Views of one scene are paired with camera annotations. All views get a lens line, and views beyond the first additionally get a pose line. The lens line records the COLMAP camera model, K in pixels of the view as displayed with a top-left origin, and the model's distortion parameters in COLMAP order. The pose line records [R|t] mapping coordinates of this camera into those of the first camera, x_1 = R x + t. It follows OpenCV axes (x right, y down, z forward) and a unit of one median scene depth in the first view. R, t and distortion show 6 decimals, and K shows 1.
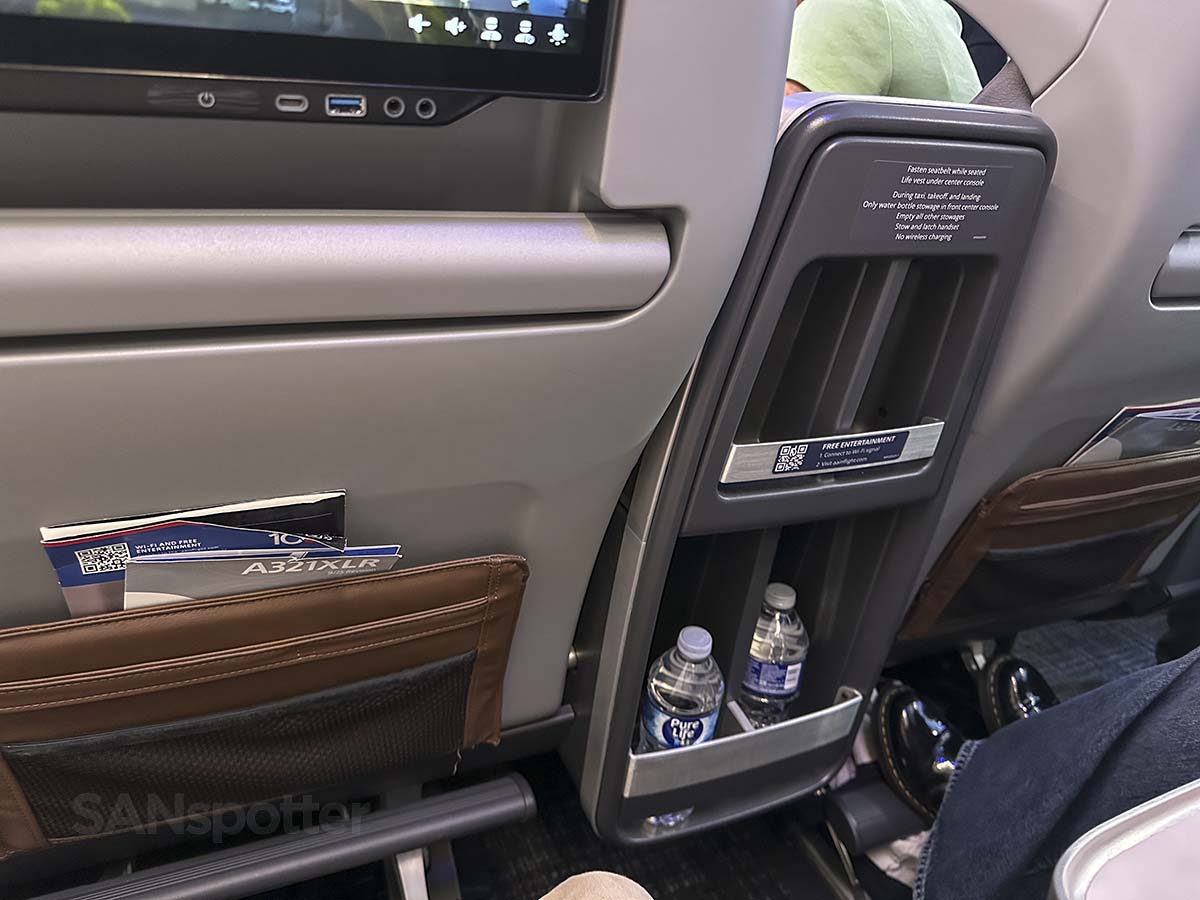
lens RADIAL K [[853.5, 0, 584.4], [0, 853.5, 445.2], [0, 0, 1]] dist [0.094713, -0.196454]
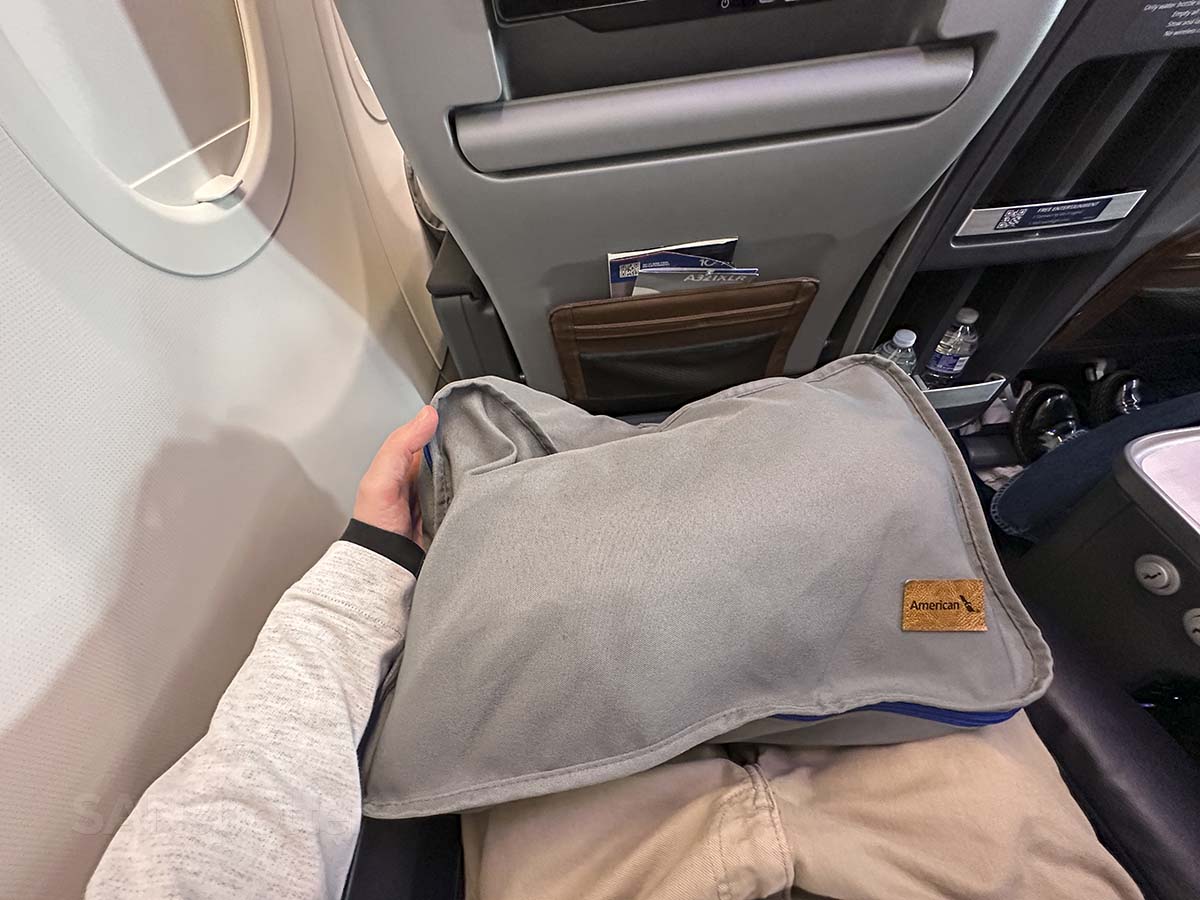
lens RADIAL K [[476.0, 0, 596.5], [0, 476.0, 447.3], [0, 0, 1]] dist [-0.003148, 0.000463]
pose [[0.924137, 0.144569, -0.353653, -0.096866], [0.010837, 0.915355, 0.402502, 0.039985], [0.381908, -0.375799, 0.844347, -0.195220]]
